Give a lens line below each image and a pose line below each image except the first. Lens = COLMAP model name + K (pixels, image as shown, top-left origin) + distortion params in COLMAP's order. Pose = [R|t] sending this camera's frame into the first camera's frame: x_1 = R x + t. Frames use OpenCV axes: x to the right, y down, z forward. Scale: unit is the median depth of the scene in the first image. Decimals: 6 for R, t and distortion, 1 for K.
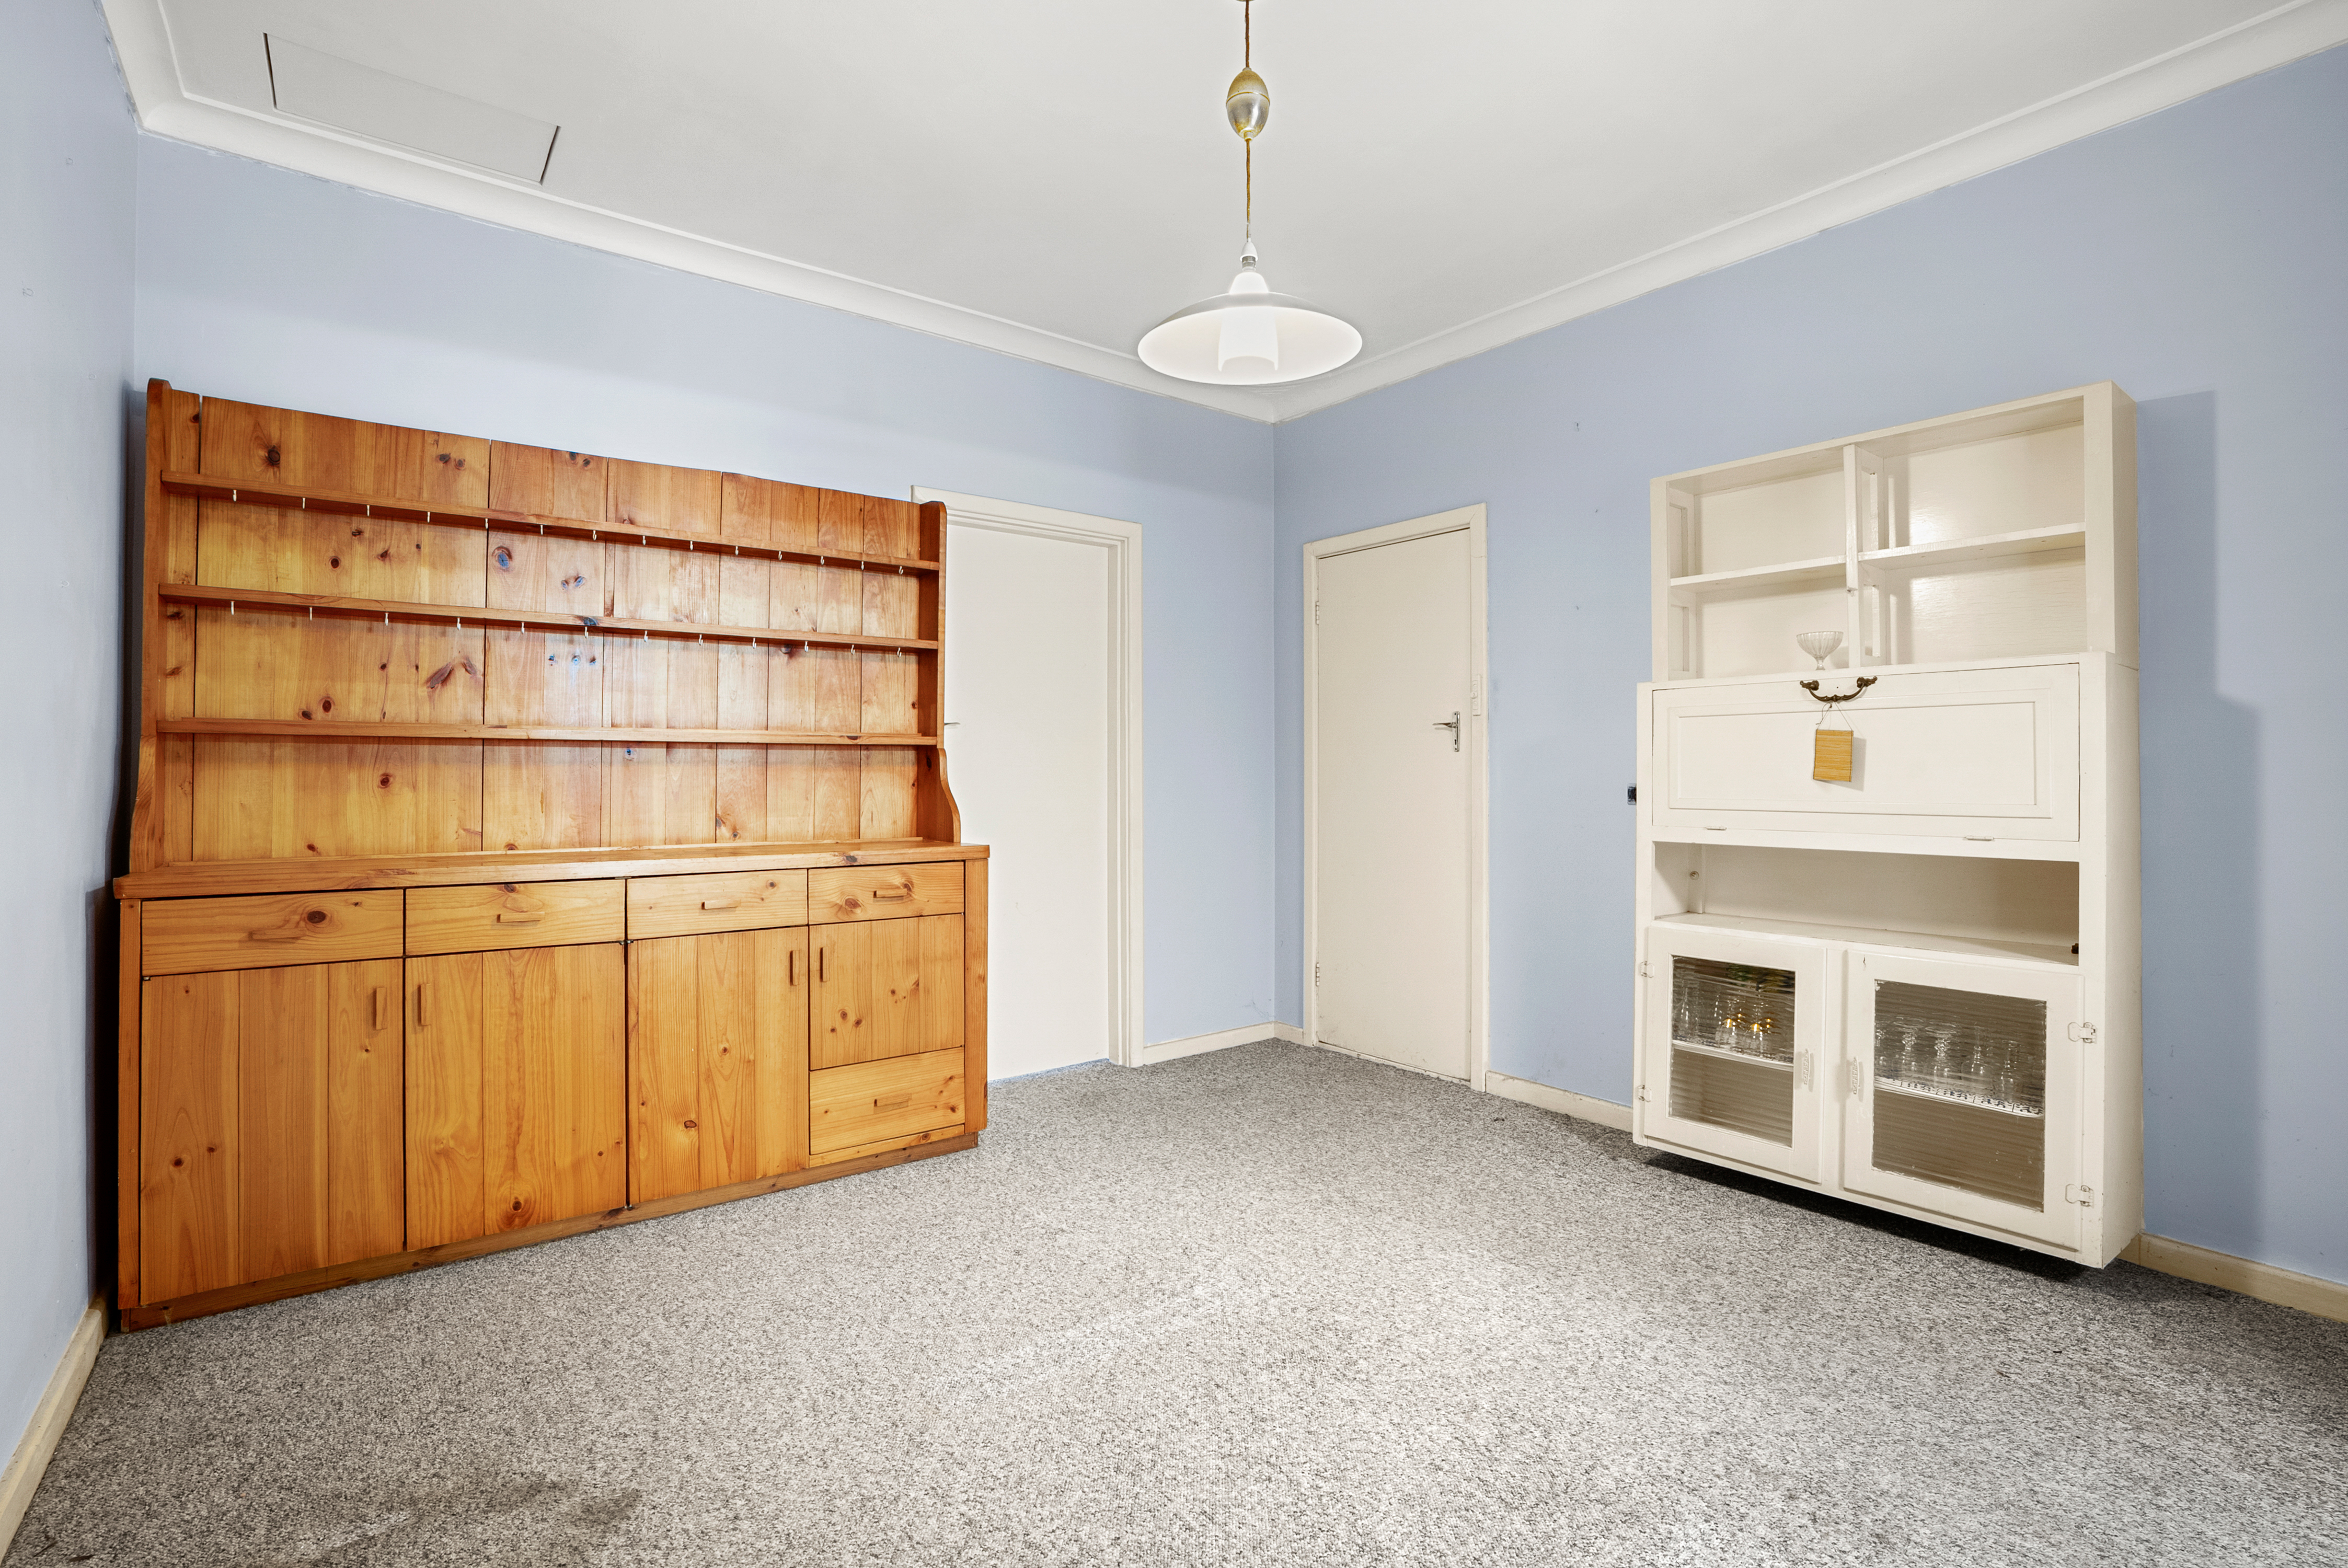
lens RADIAL K [[1074.2, 0, 1179.5], [0, 1074.2, 775.4], [0, 0, 1]] dist [-0.026826, 0.000290]
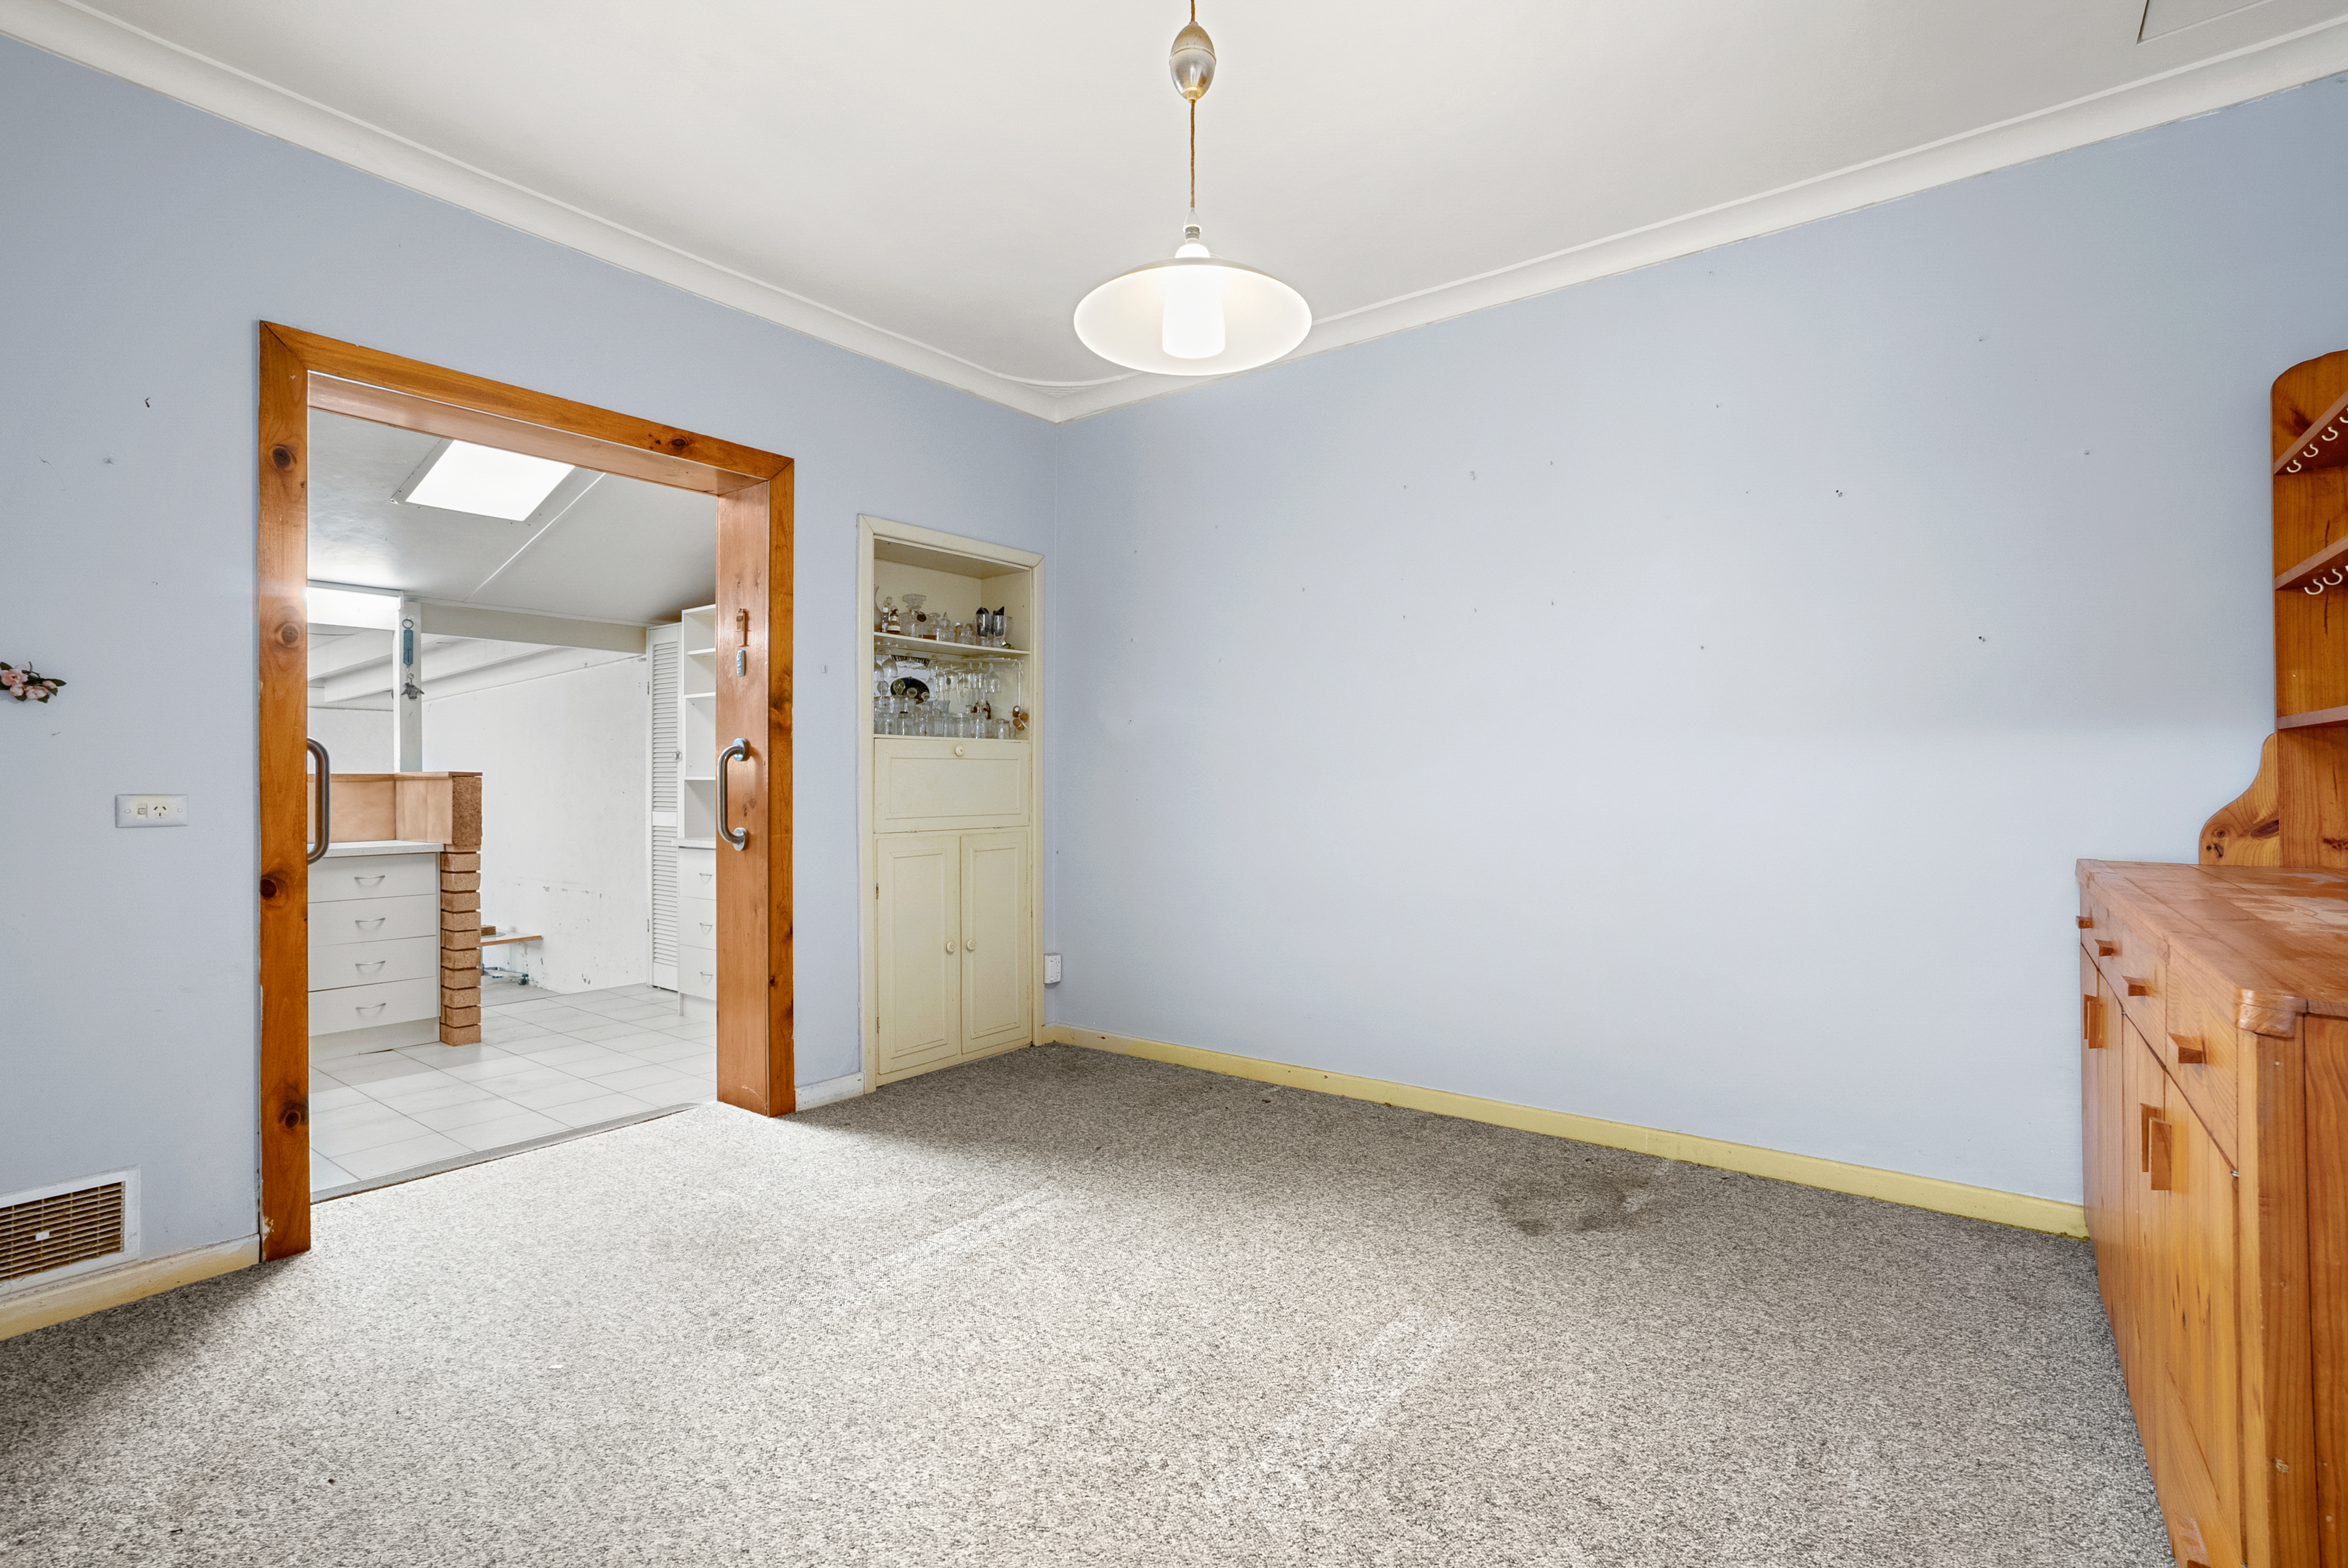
lens RADIAL K [[1074.2, 0, 1179.5], [0, 1074.2, 775.4], [0, 0, 1]] dist [-0.026826, 0.000290]
pose [[-0.963467, 0.002336, -0.267818, 0.328951], [0.003595, 0.999985, -0.004211, 0.001971], [0.267804, -0.005020, -0.963460, 1.902317]]
